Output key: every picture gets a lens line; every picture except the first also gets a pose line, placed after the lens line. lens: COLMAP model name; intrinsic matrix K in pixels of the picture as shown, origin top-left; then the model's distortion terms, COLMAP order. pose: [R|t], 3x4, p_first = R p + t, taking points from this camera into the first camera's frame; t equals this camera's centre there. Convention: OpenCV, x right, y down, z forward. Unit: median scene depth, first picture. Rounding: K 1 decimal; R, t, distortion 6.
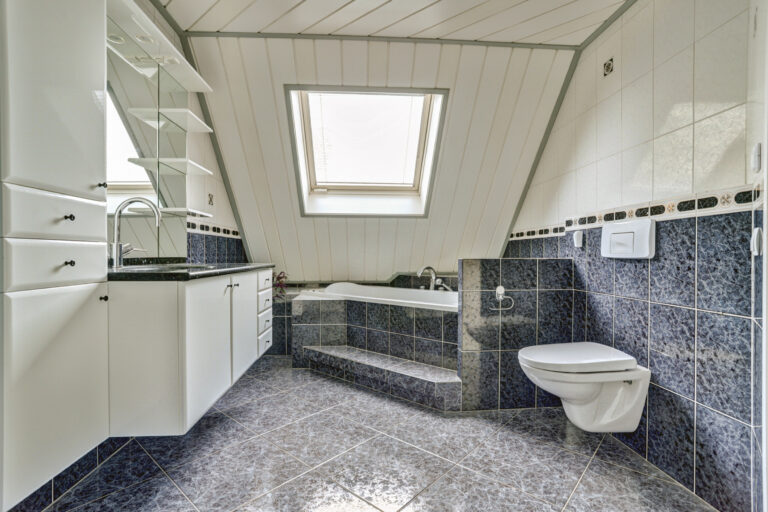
lens RADIAL K [[385.8, 0, 384.0], [0, 385.8, 256.0], [0, 0, 1]] dist [0.000143, 0.000649]
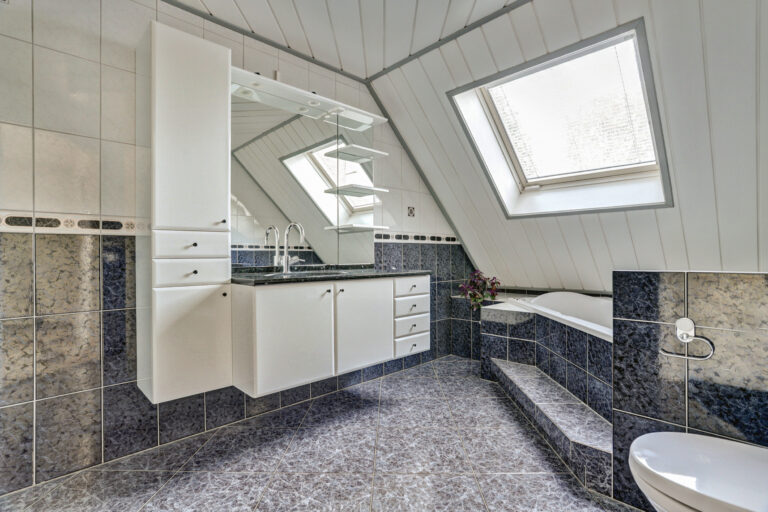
lens RADIAL K [[382.8, 0, 384.5], [0, 382.8, 251.7], [0, 0, 1]] dist [0.002537, 0.001103]
pose [[0.655227, -0.013429, -0.755313, 0.387941], [0.006046, 0.999903, -0.012533, -0.017062], [0.755408, 0.003646, 0.655245, 0.223864]]
